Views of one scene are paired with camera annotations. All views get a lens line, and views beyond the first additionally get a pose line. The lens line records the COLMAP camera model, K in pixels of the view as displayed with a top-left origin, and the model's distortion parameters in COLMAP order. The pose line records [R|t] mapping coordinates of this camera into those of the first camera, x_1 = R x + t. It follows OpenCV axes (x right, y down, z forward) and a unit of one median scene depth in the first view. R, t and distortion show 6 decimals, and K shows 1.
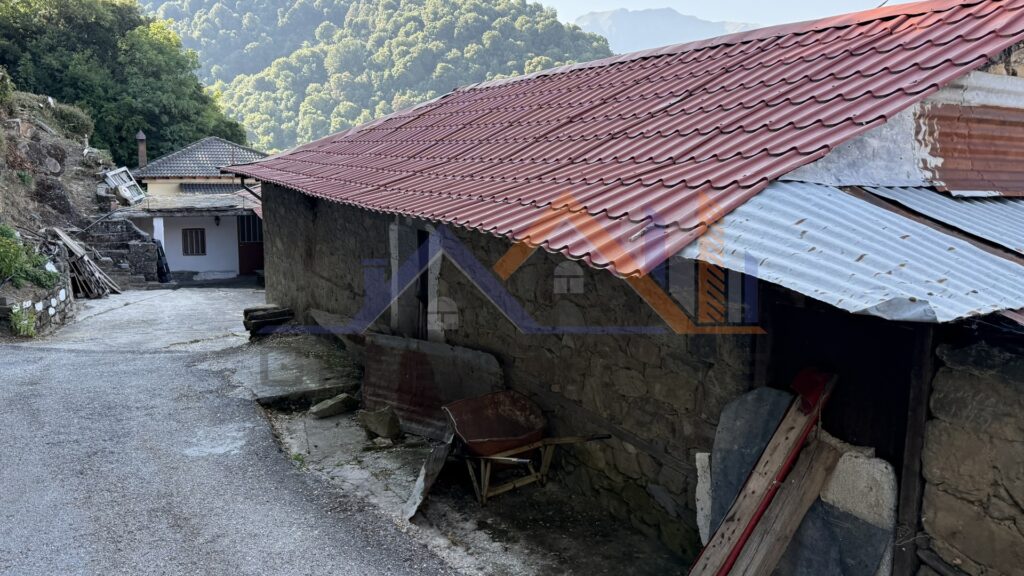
lens RADIAL K [[796.9, 0, 511.3], [0, 796.9, 310.0], [0, 0, 1]] dist [0.096269, -0.147100]
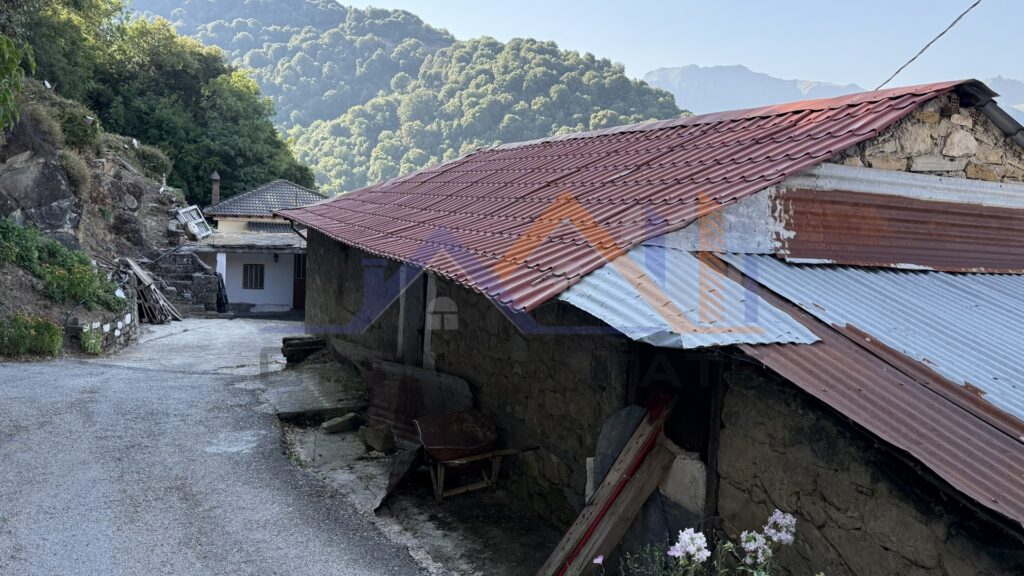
lens RADIAL K [[796.9, 0, 511.3], [0, 796.9, 310.0], [0, 0, 1]] dist [0.096269, -0.147100]
pose [[0.996258, 0.046050, -0.073140, 0.088436], [-0.050280, 0.997103, -0.057079, 0.011778], [0.070299, 0.060543, 0.995687, -0.119104]]
